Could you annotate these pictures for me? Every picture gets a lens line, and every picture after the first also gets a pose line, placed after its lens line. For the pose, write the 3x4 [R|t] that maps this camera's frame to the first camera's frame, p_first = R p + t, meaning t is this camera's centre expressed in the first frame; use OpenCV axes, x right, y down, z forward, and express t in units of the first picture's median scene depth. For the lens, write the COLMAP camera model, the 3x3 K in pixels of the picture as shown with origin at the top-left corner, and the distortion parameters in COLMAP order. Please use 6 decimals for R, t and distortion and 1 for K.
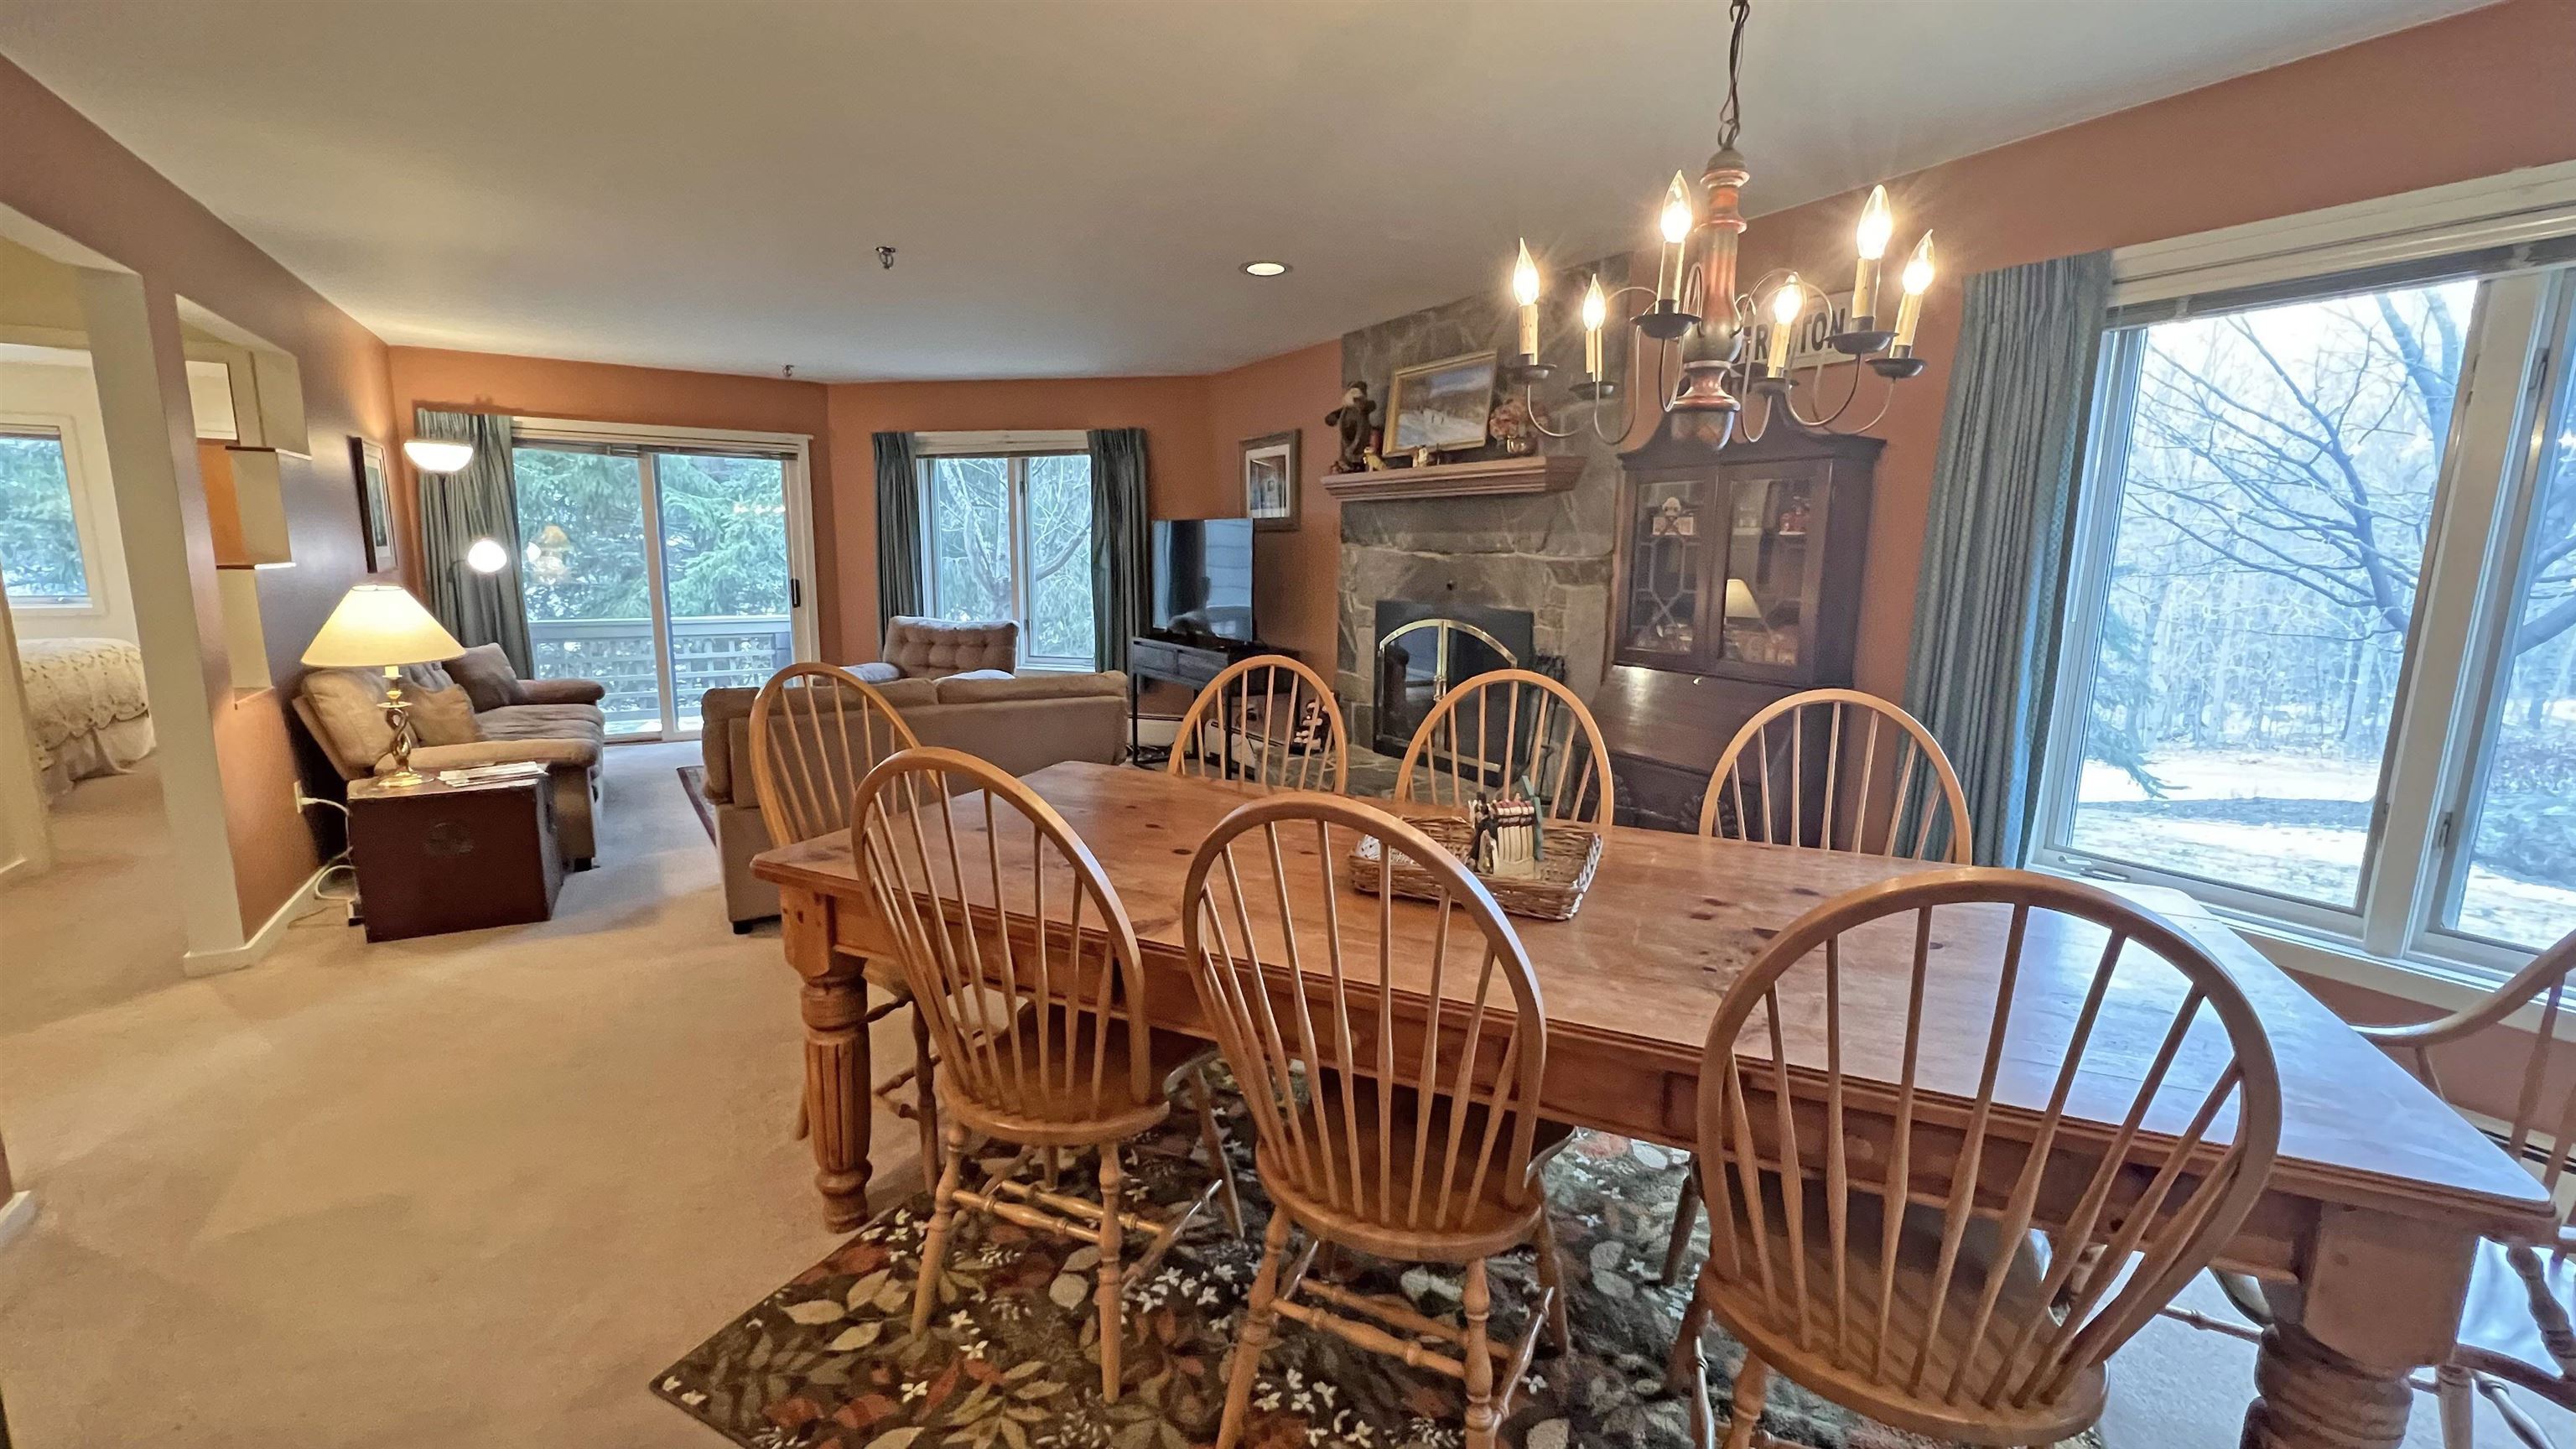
lens RADIAL K [[1030.0, 0, 1291.4], [0, 1030.0, 725.7], [0, 0, 1]] dist [-0.000433, -0.000167]
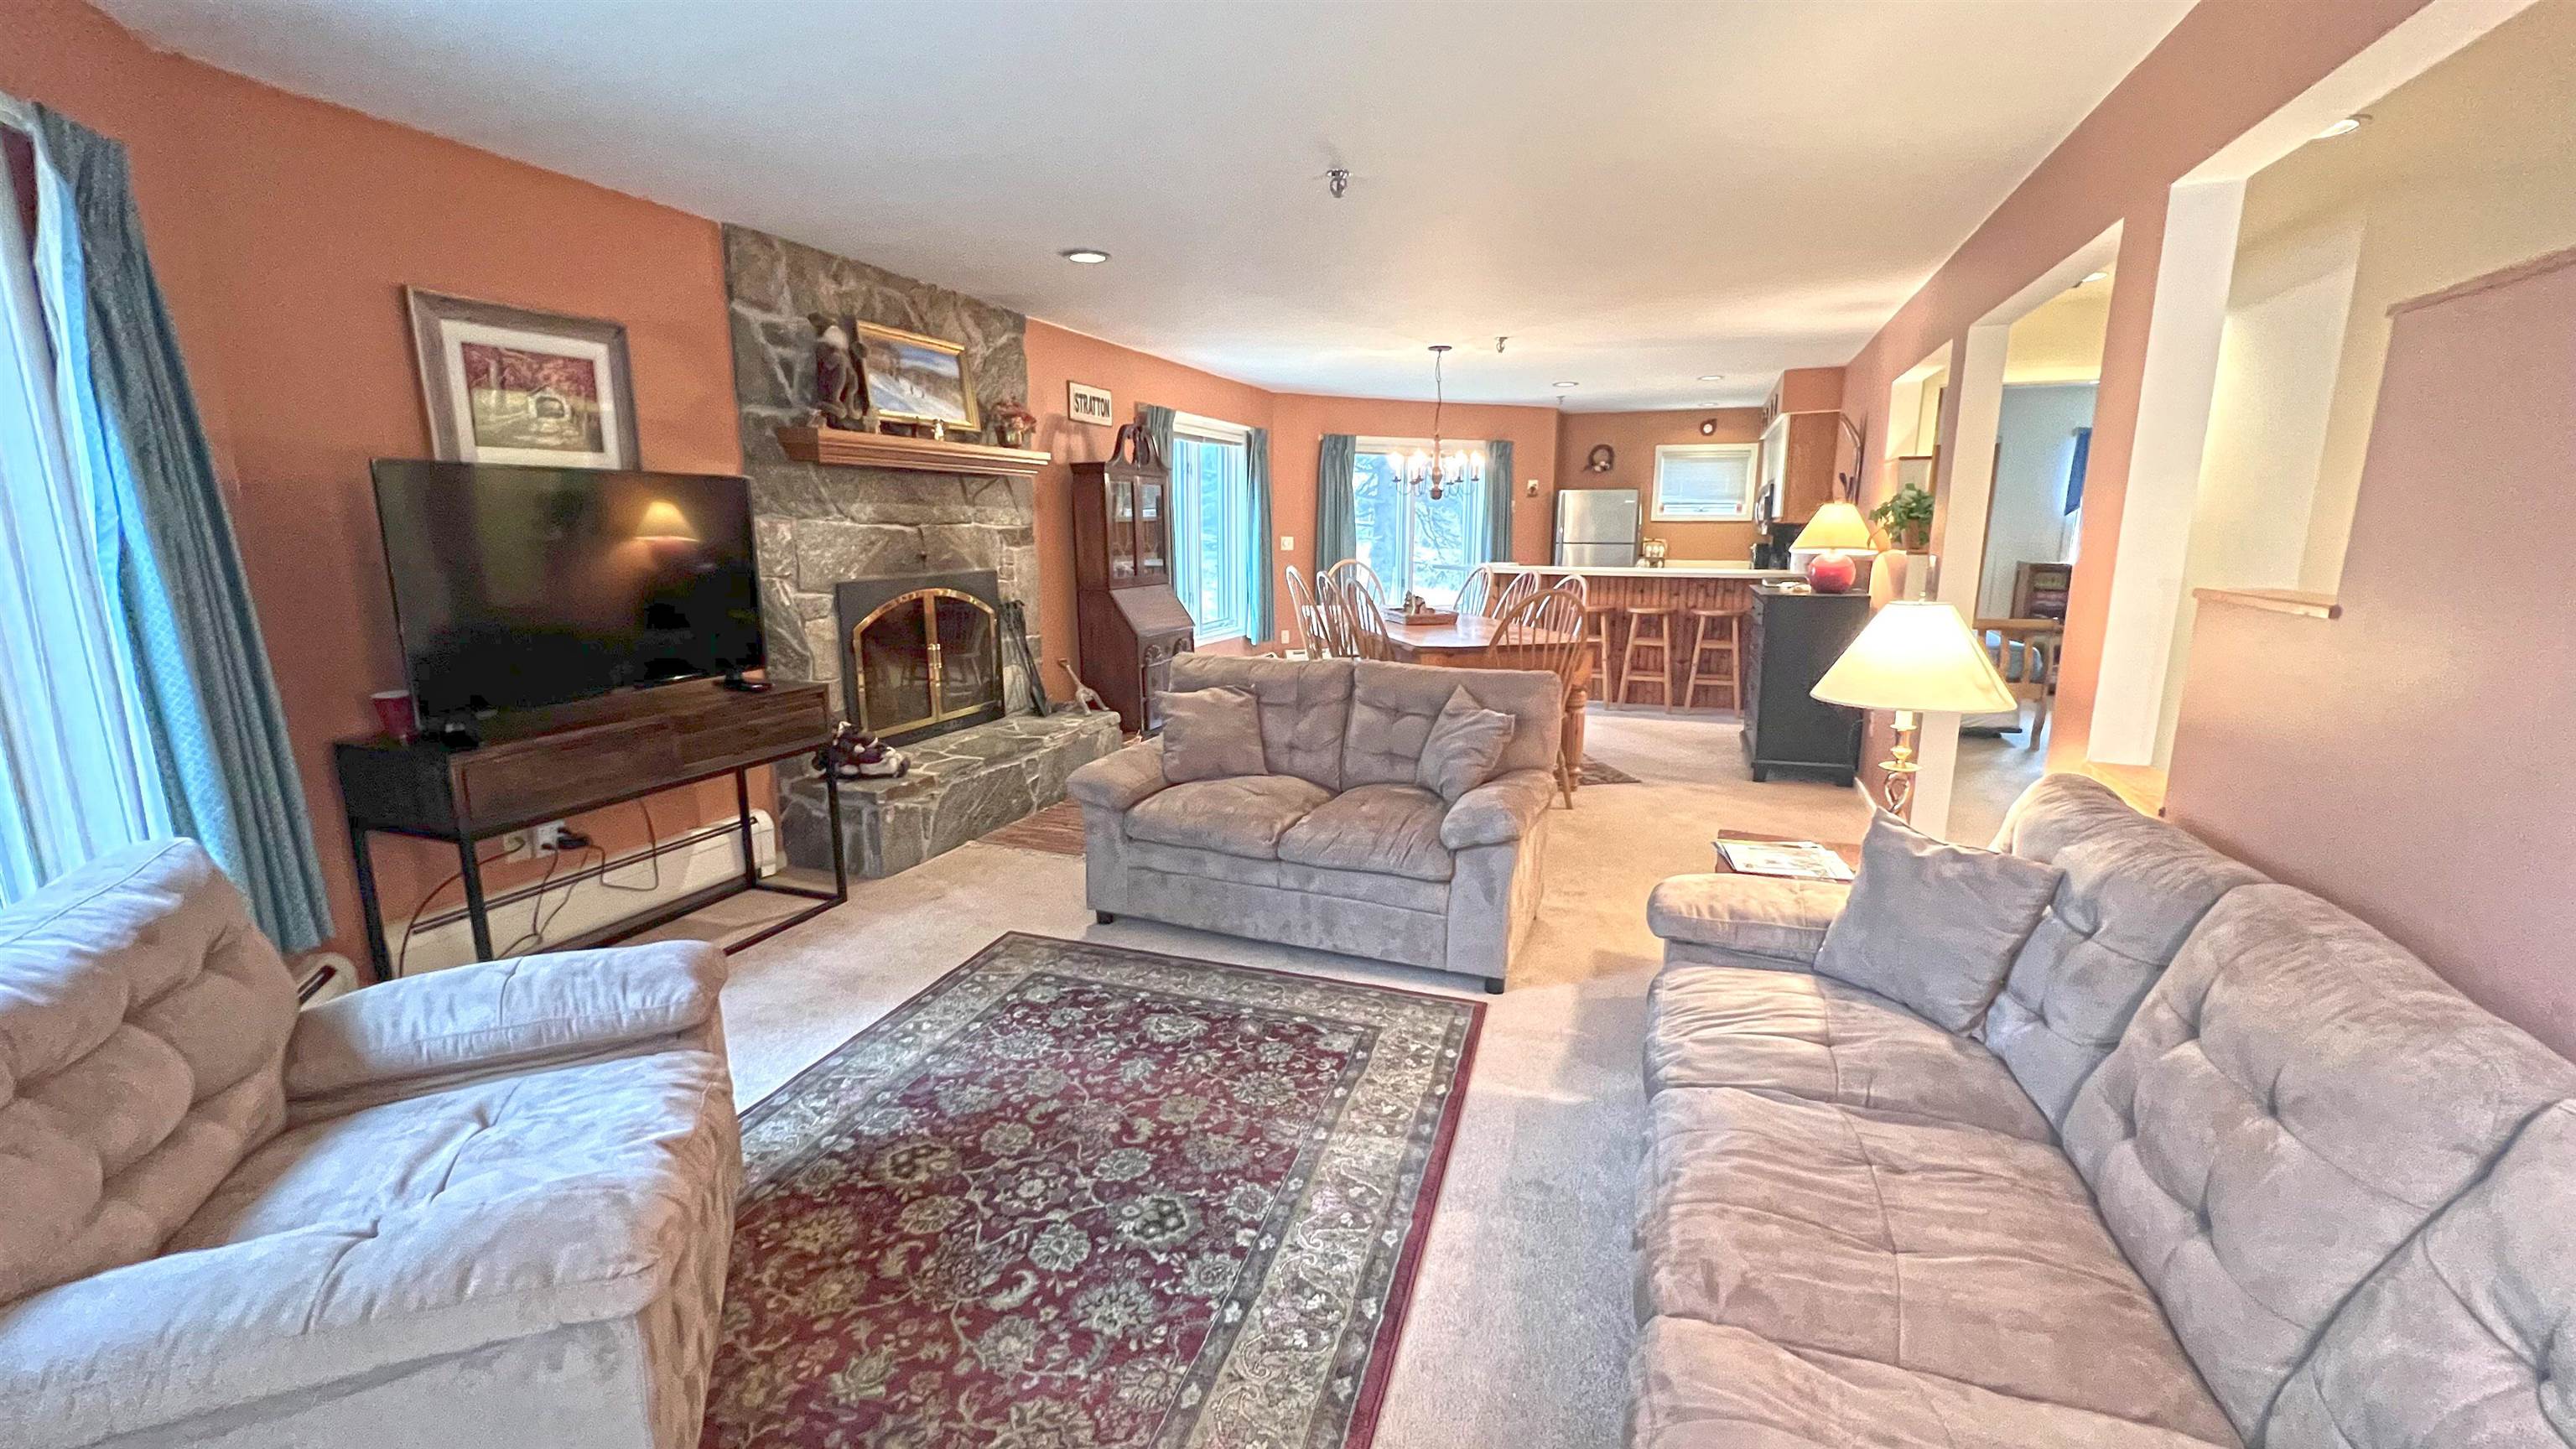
lens RADIAL K [[1030.0, 0, 1291.4], [0, 1030.0, 725.7], [0, 0, 1]] dist [-0.000433, -0.000167]
pose [[-0.606373, -0.169333, 0.776942, -0.877354], [0.125567, 0.944414, 0.303834, -0.236926], [-0.785204, 0.281795, -0.551404, 1.293207]]
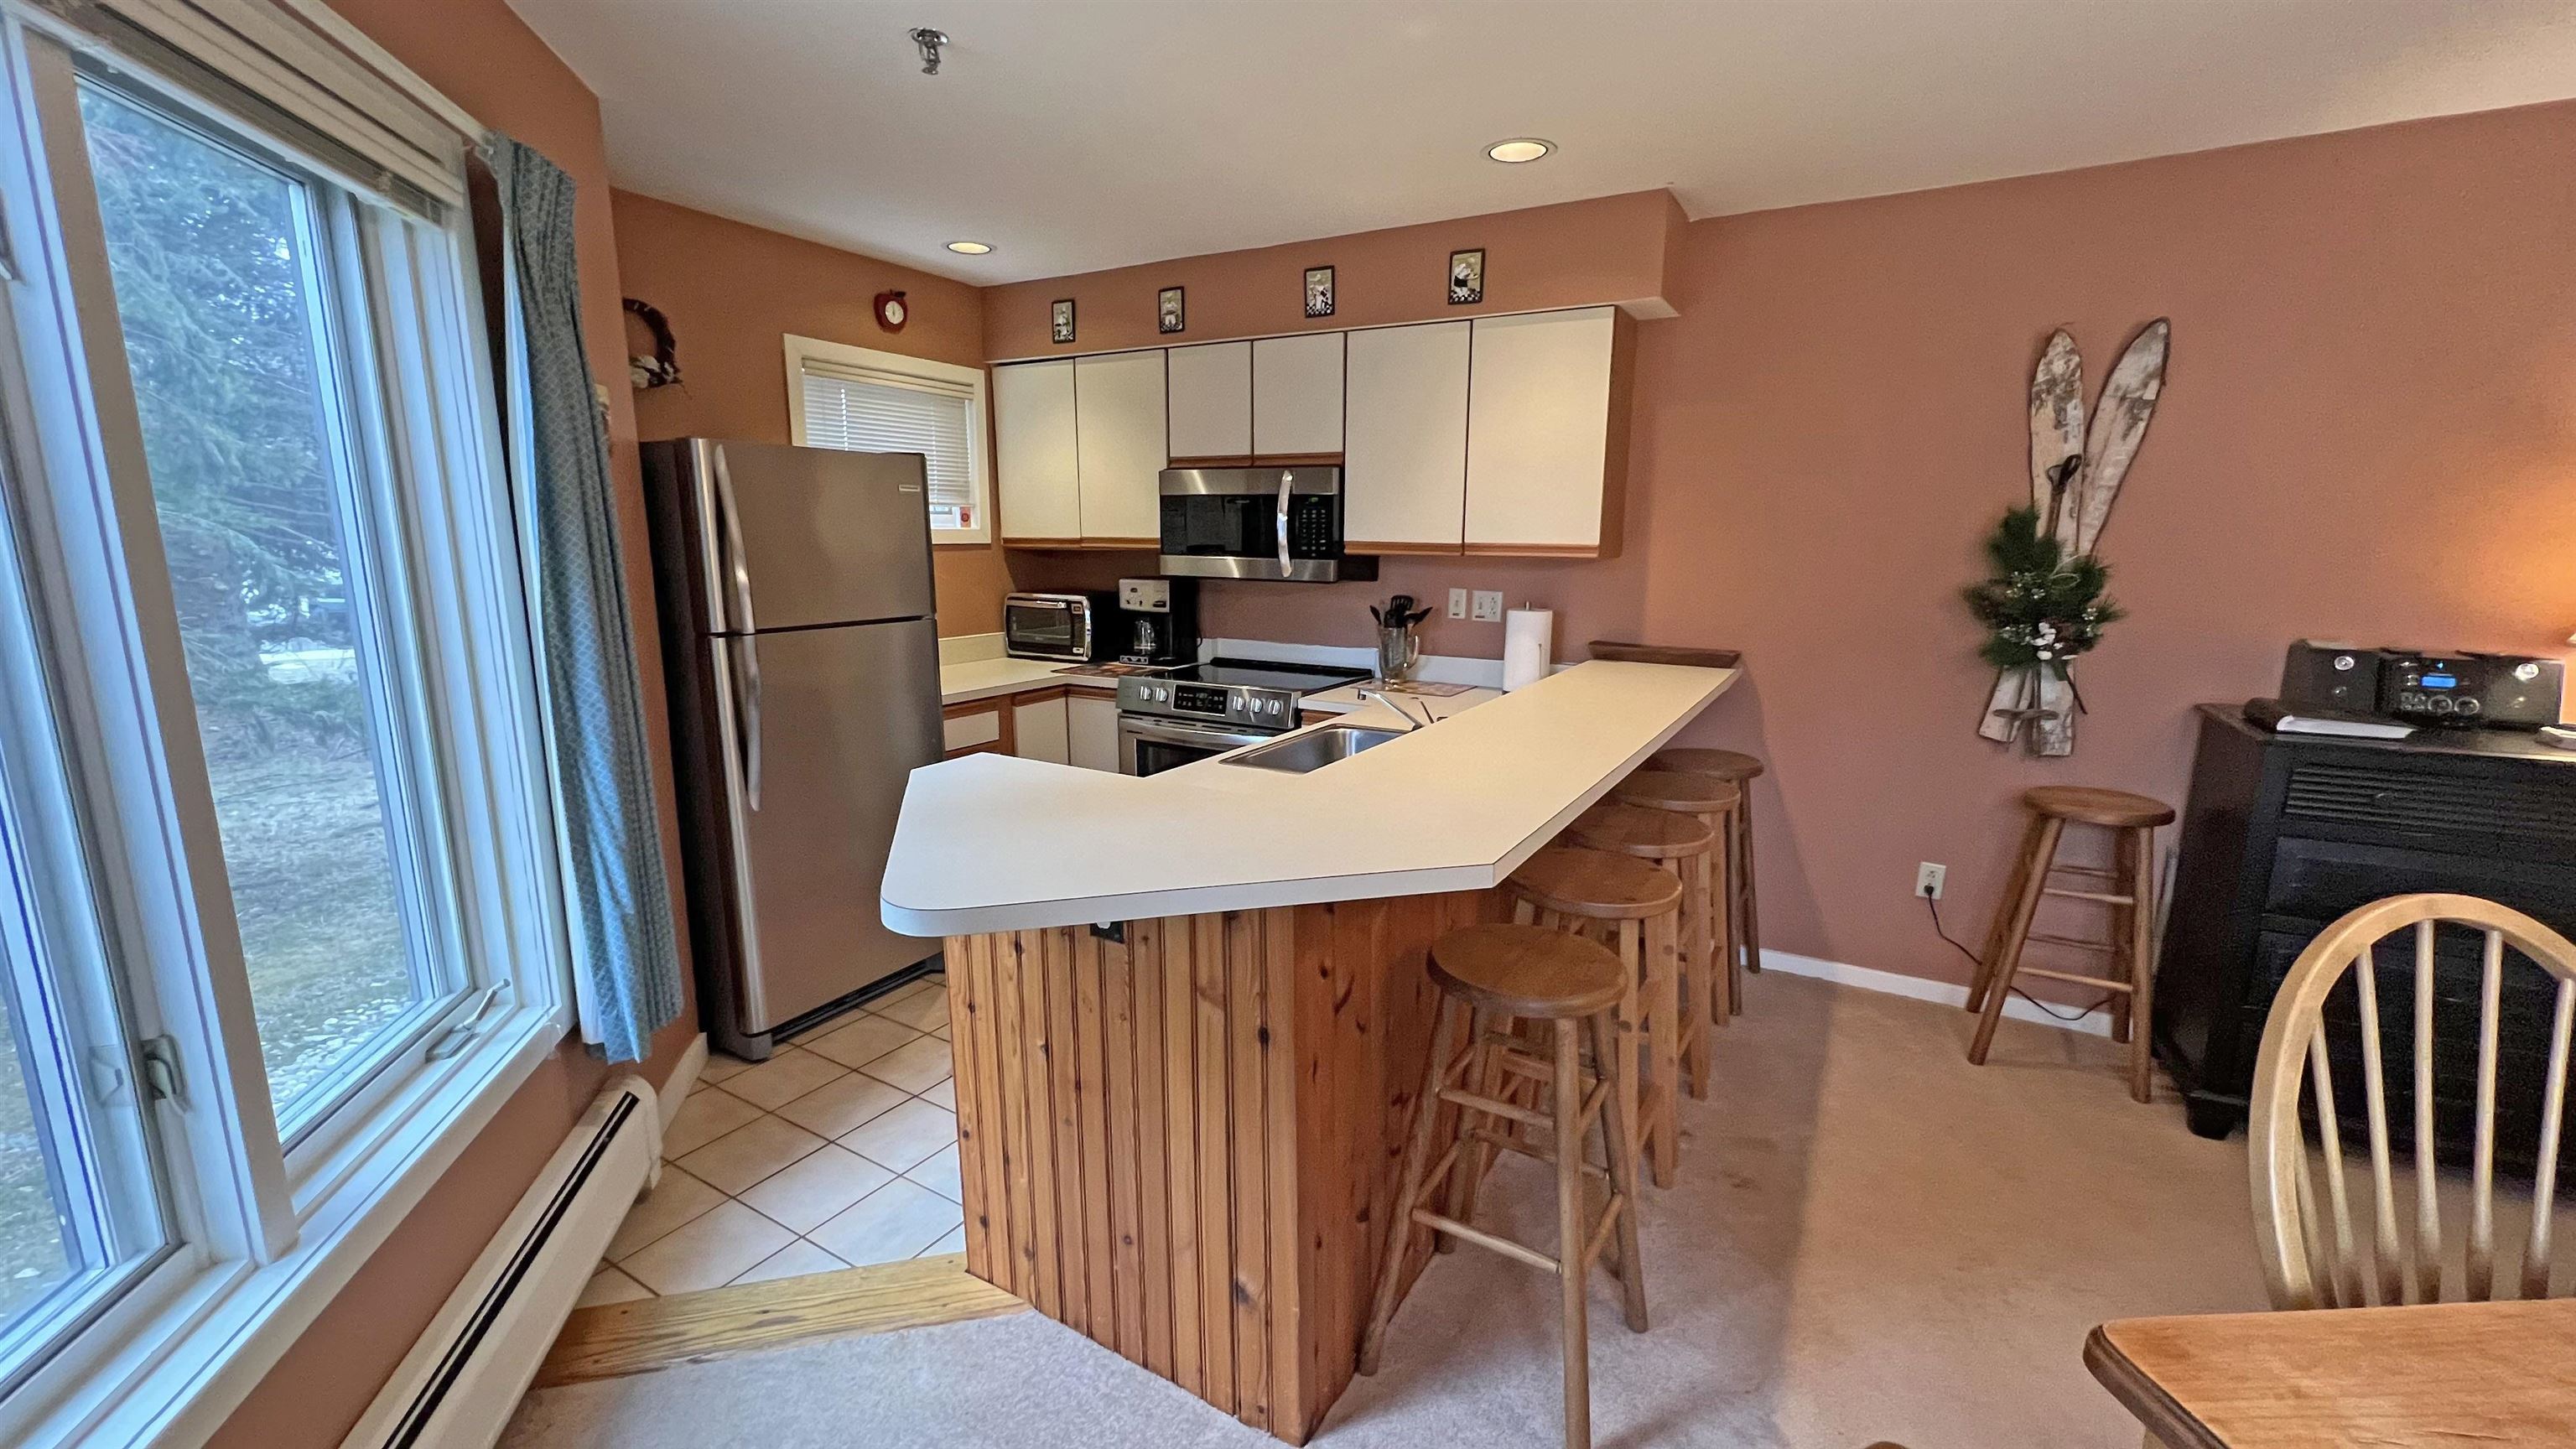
lens RADIAL K [[1025.5, 0, 1293.6], [0, 1025.5, 727.4], [0, 0, 1]] dist [-0.000143, 0.000075]
pose [[-0.878222, 0.066154, -0.473655, 0.458947], [-0.102585, 0.941277, 0.321672, -0.050497], [0.467121, 0.331090, -0.819864, 0.247656]]
